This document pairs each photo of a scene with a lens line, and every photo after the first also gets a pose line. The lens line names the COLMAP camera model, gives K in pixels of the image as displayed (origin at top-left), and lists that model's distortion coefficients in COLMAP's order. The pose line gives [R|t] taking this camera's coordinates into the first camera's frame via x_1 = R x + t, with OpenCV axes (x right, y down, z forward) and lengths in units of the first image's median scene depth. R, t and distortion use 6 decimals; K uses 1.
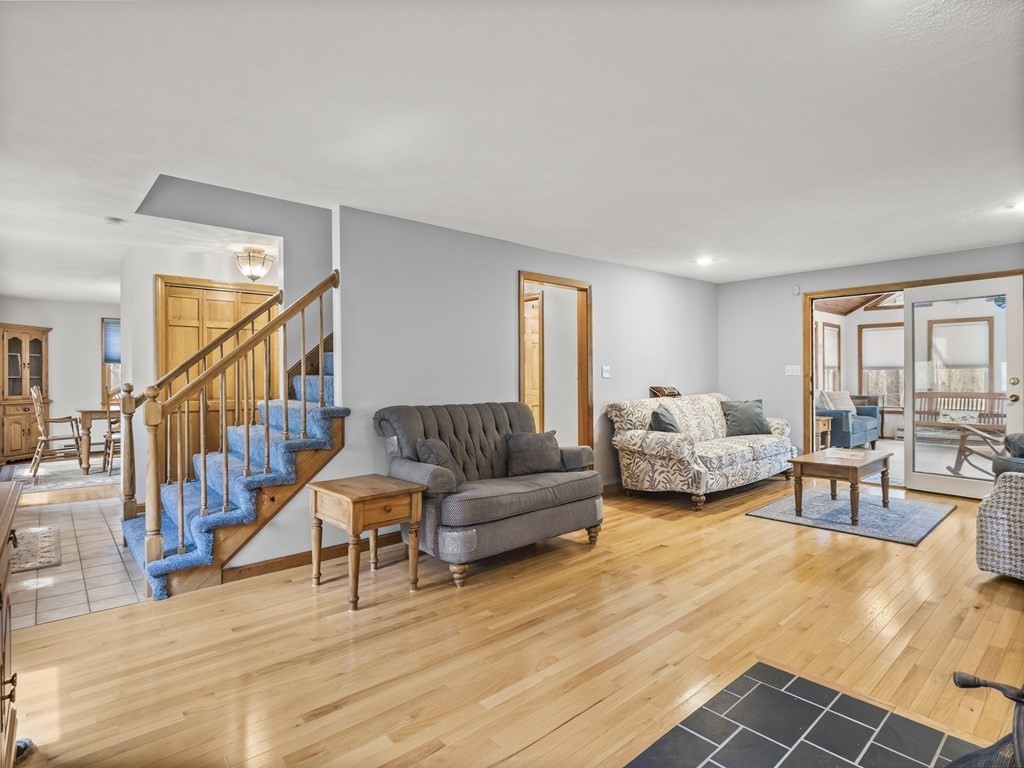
lens RADIAL K [[526.5, 0, 509.5], [0, 526.5, 382.3], [0, 0, 1]] dist [-0.012647, -0.000230]
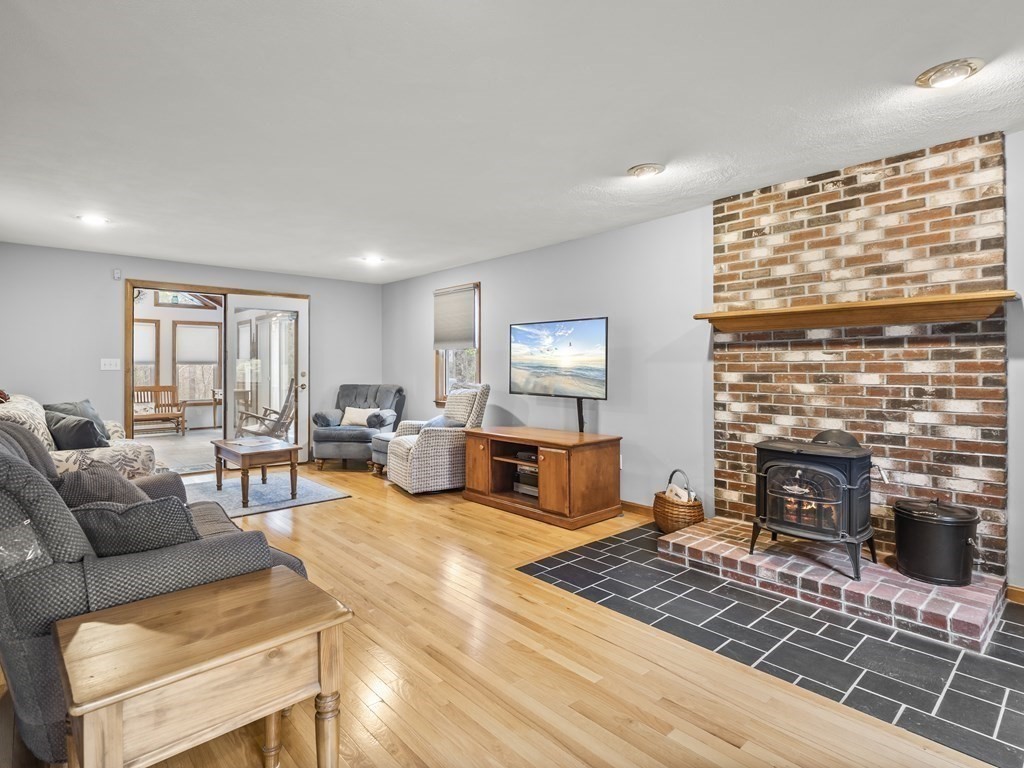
lens RADIAL K [[526.5, 0, 501.1], [0, 526.5, 377.9], [0, 0, 1]] dist [-0.012647, -0.000230]
pose [[-0.001832, -0.007656, 0.999969, -0.629404], [0.009295, 0.999927, 0.007673, 0.001273], [-0.999955, 0.009309, -0.001761, 0.683636]]
